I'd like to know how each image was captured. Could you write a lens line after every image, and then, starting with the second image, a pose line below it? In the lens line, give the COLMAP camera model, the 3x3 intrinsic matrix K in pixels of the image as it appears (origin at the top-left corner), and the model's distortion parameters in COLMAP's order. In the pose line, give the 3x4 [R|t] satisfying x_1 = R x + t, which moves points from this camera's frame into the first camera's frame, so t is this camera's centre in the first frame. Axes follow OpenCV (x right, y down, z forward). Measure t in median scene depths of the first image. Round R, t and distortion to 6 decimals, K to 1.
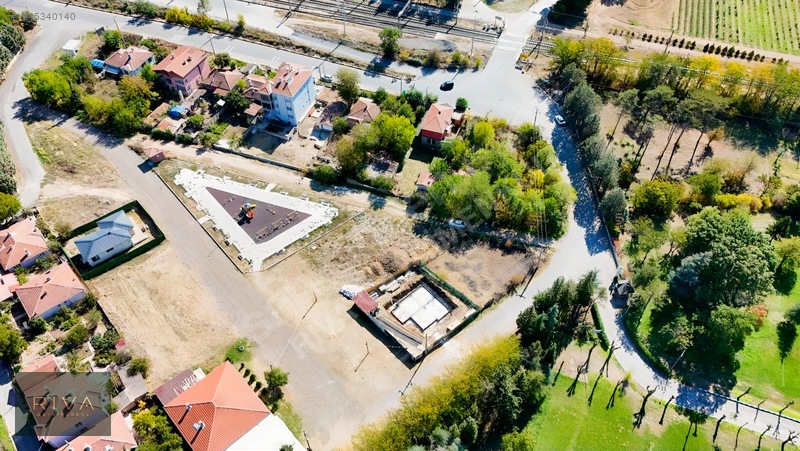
lens RADIAL K [[586.9, 0, 400.0], [0, 586.9, 225.5], [0, 0, 1]] dist [0.068626, -0.063055]
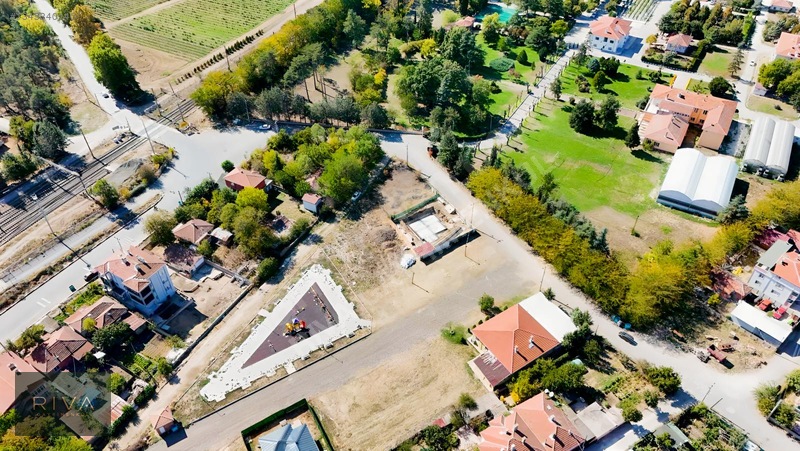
lens RADIAL K [[586.9, 0, 400.0], [0, 586.9, 225.5], [0, 0, 1]] dist [0.068626, -0.063055]
pose [[0.160614, -0.666677, 0.727836, -0.781610], [0.760858, 0.553357, 0.338957, -0.298672], [-0.628728, 0.499338, 0.596123, 0.218729]]
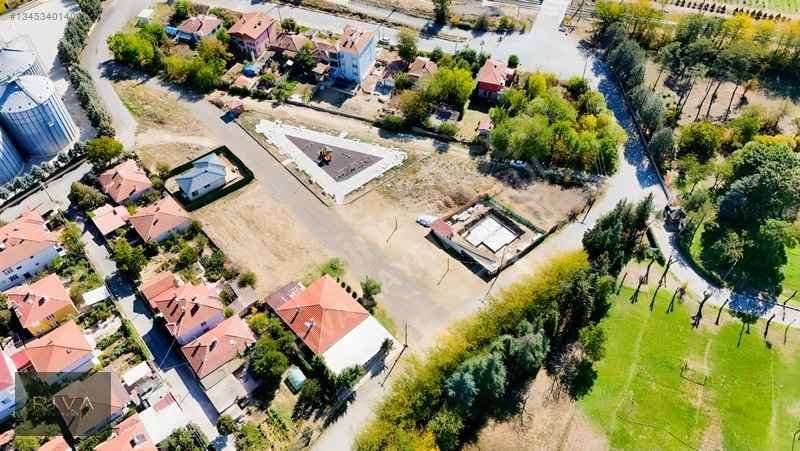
lens RADIAL K [[586.9, 0, 400.0], [0, 586.9, 225.5], [0, 0, 1]] dist [0.068626, -0.063055]
pose [[0.999975, -0.006945, -0.000999, -0.113852], [0.006940, 0.999967, -0.004262, 0.107975], [0.001029, 0.004255, 0.999990, -0.089981]]
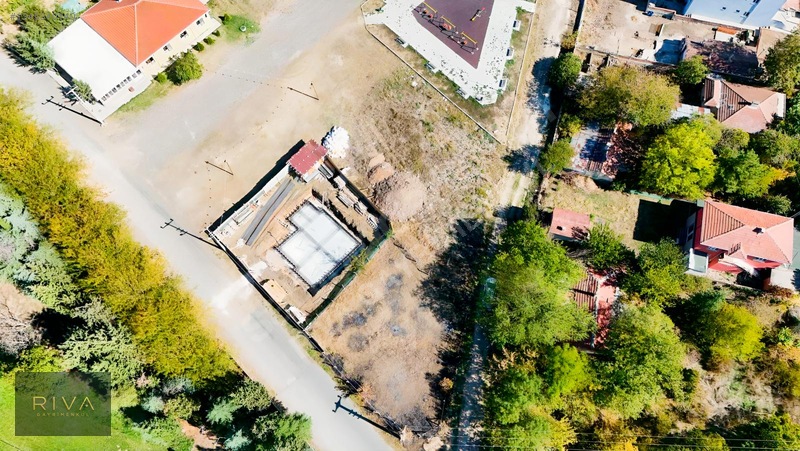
lens RADIAL K [[586.9, 0, 400.0], [0, 586.9, 225.5], [0, 0, 1]] dist [0.068626, -0.063055]
pose [[0.080350, 0.929221, -0.360683, 0.217879], [-0.757023, 0.292285, 0.584368, -0.264056], [0.648429, 0.226091, 0.726927, 0.497366]]
